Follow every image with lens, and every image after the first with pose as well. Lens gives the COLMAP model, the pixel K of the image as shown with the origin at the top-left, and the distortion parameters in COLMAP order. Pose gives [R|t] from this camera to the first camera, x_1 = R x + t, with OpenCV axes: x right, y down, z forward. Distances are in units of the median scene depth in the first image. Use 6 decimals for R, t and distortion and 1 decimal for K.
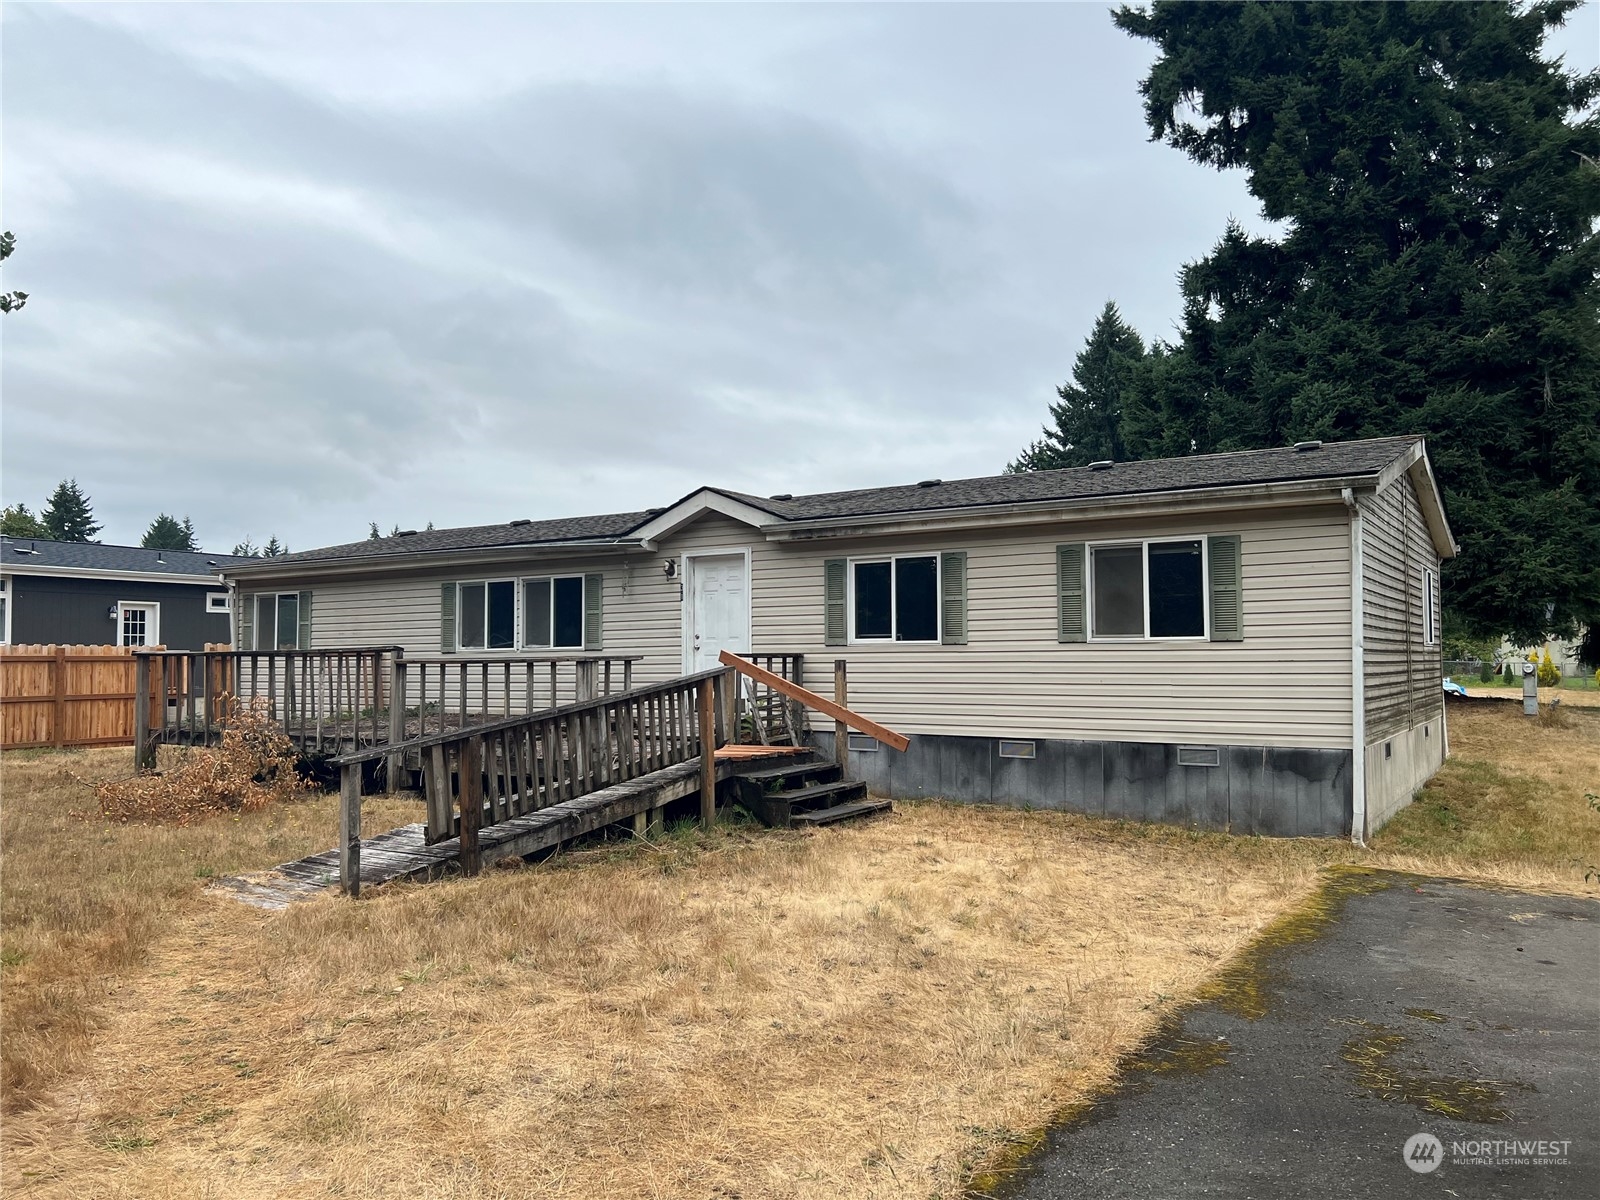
lens RADIAL K [[1186.6, 0, 800.0], [0, 1186.6, 600.0], [0, 0, 1]] dist [0.002258, -0.011539]
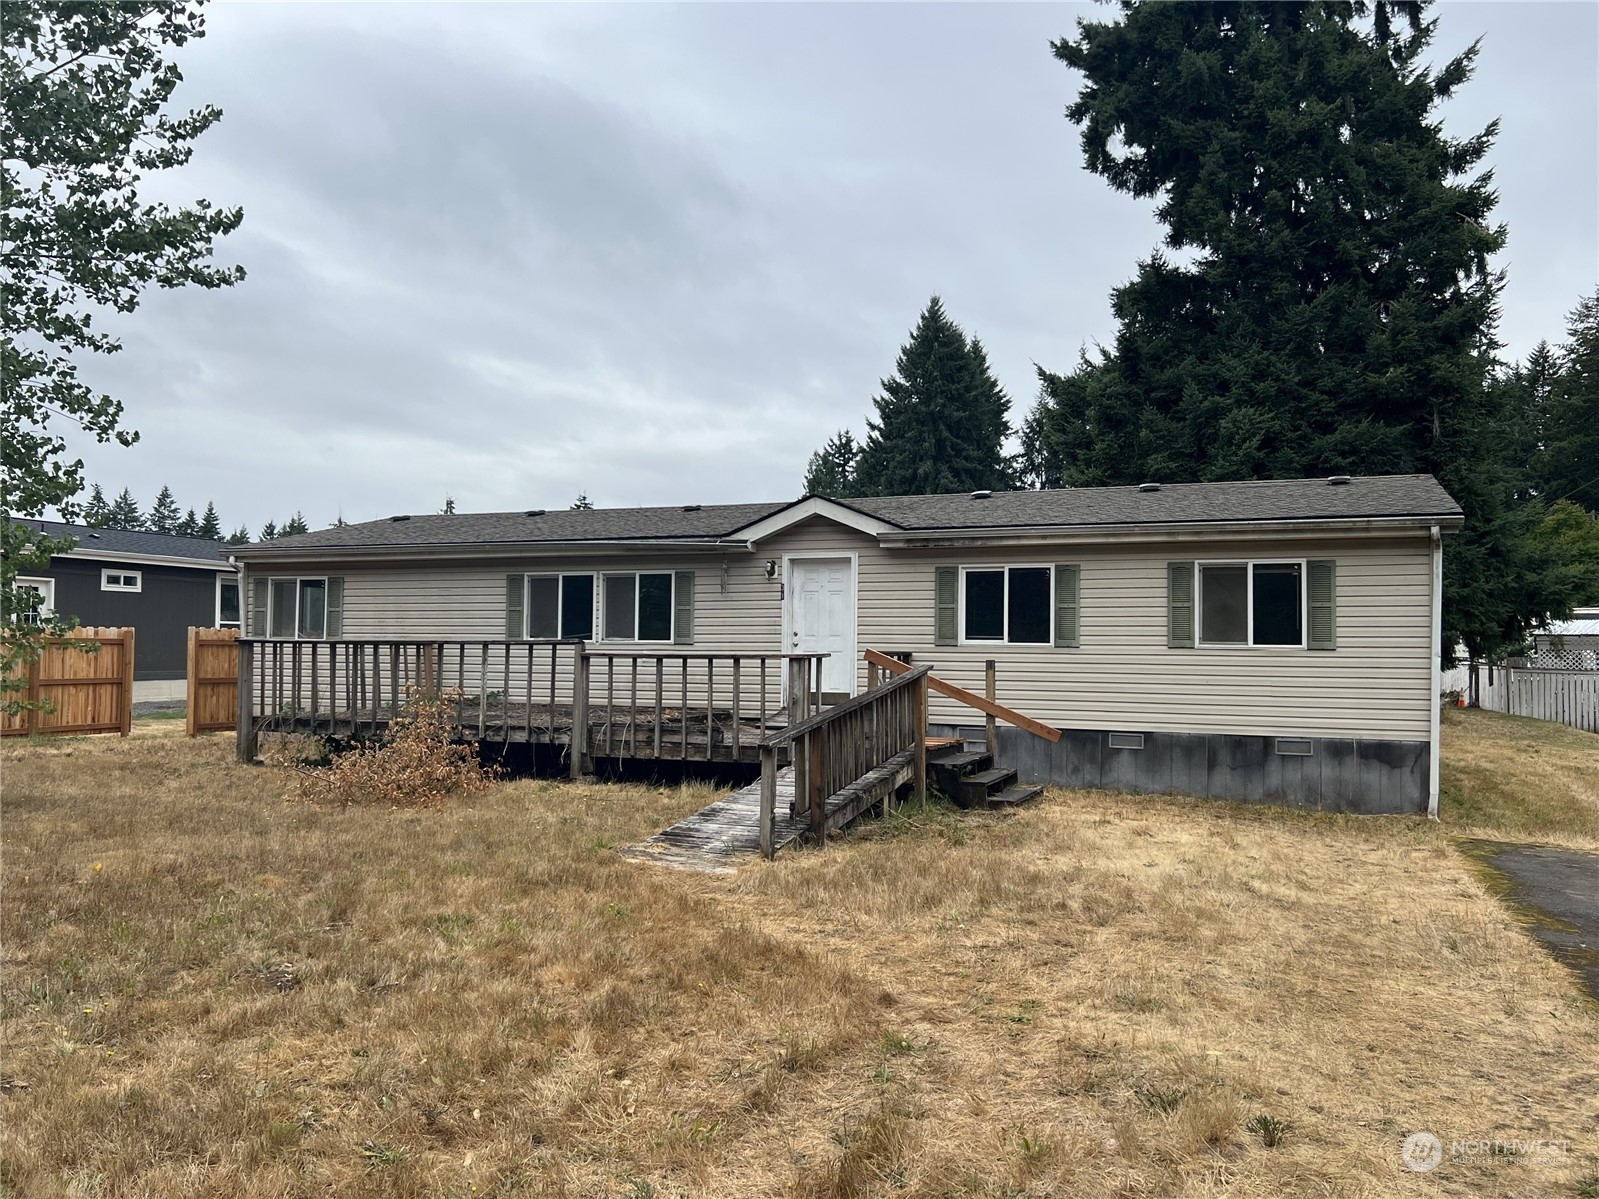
lens RADIAL K [[1236.6, 0, 799.5], [0, 1236.6, 599.5], [0, 0, 1]] dist [-0.007821, 0.002521]
pose [[0.985274, 0.024469, 0.169224, -0.248912], [-0.025975, 0.999640, 0.006688, -0.006752], [-0.169000, -0.010986, 0.985555, -0.083733]]
